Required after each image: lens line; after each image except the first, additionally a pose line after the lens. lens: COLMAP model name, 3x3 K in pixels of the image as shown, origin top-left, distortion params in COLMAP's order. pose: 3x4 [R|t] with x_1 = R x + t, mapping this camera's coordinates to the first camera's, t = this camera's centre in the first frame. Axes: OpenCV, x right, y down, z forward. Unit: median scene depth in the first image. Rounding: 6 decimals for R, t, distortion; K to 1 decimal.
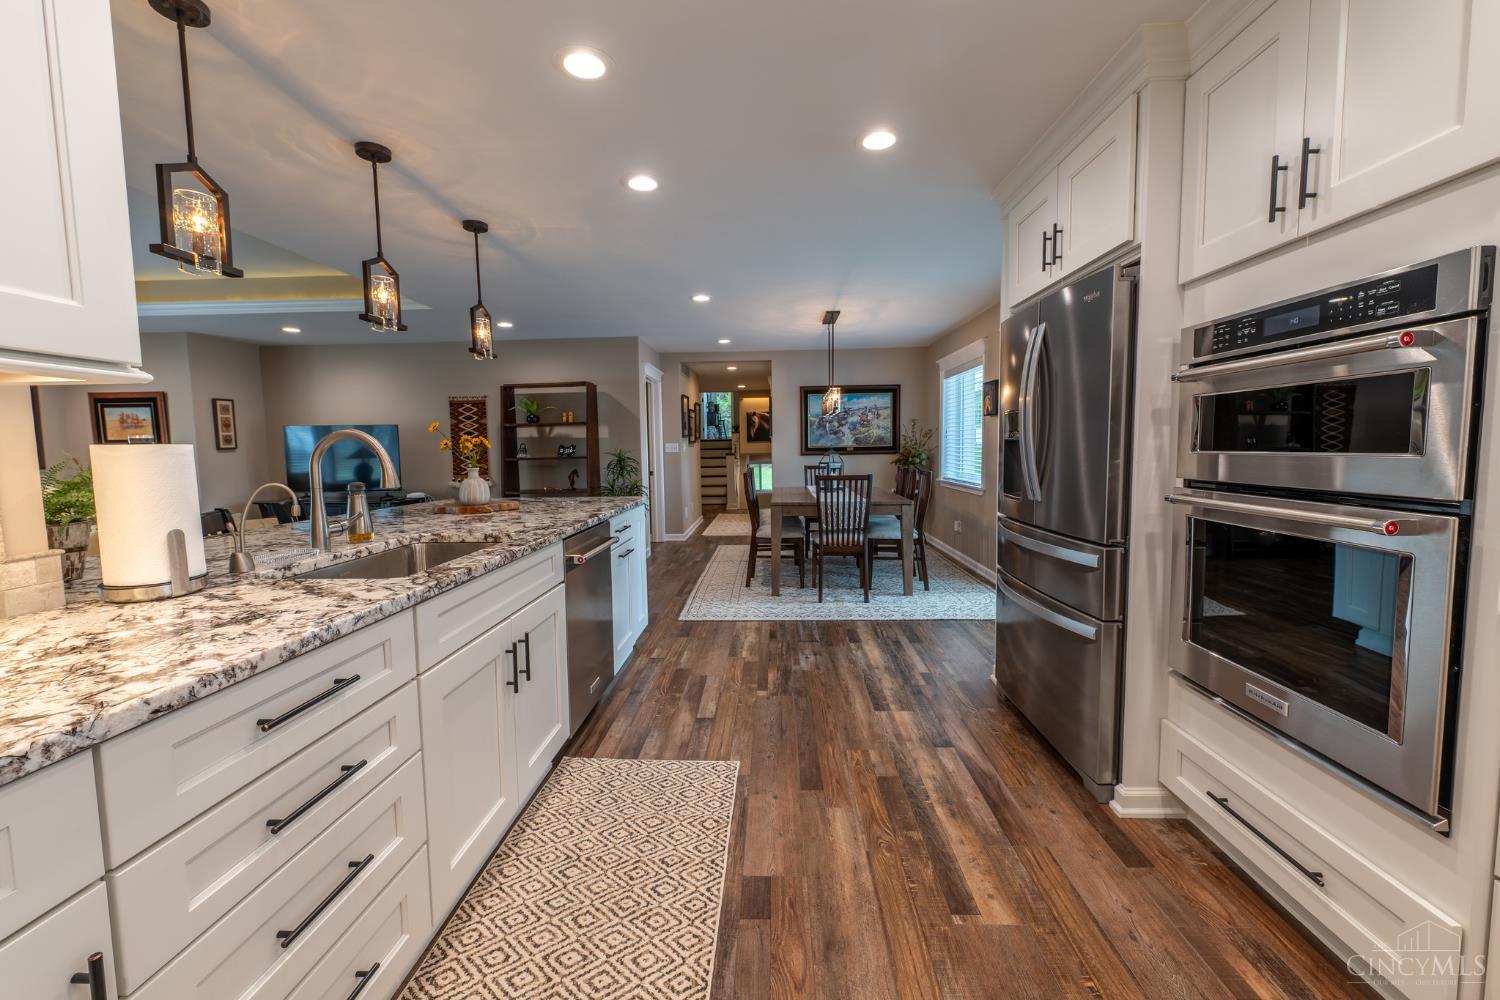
lens RADIAL K [[604.8, 0, 750.0], [0, 604.8, 500.0], [0, 0, 1]] dist [-0.000462, -0.000107]
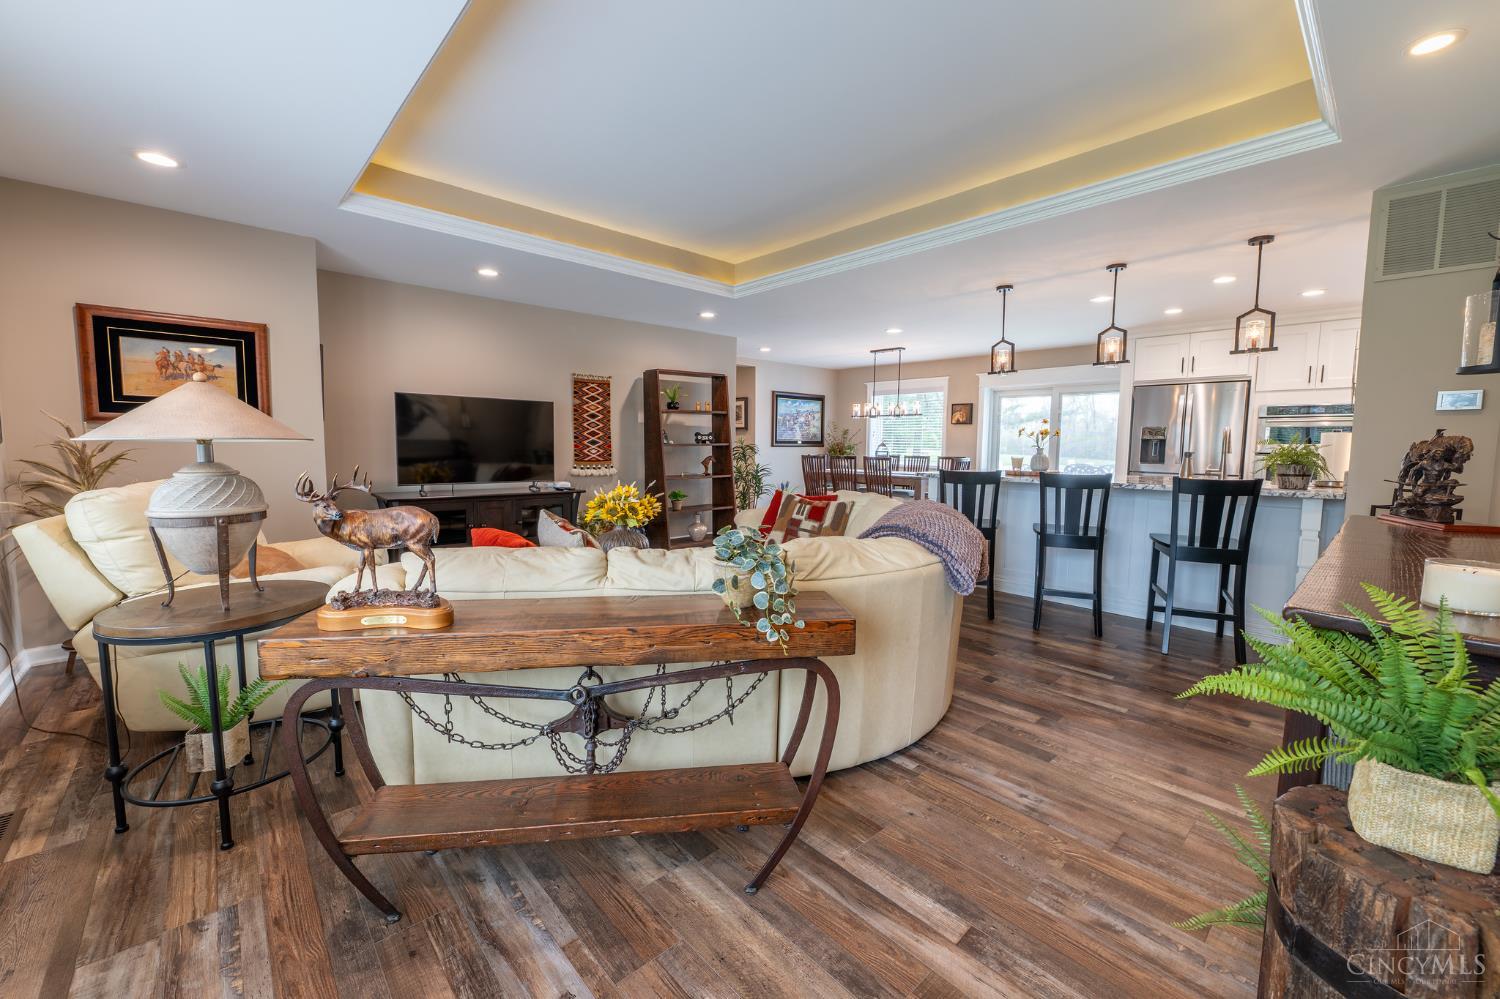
lens RADIAL K [[604.8, 0, 750.0], [0, 604.8, 499.5], [0, 0, 1]] dist [-0.000462, -0.000107]
pose [[0.711893, -0.042576, 0.700996, -0.963167], [0.038925, 0.999018, 0.021147, 0.006969], [-0.701208, 0.012232, 0.712852, 0.183721]]
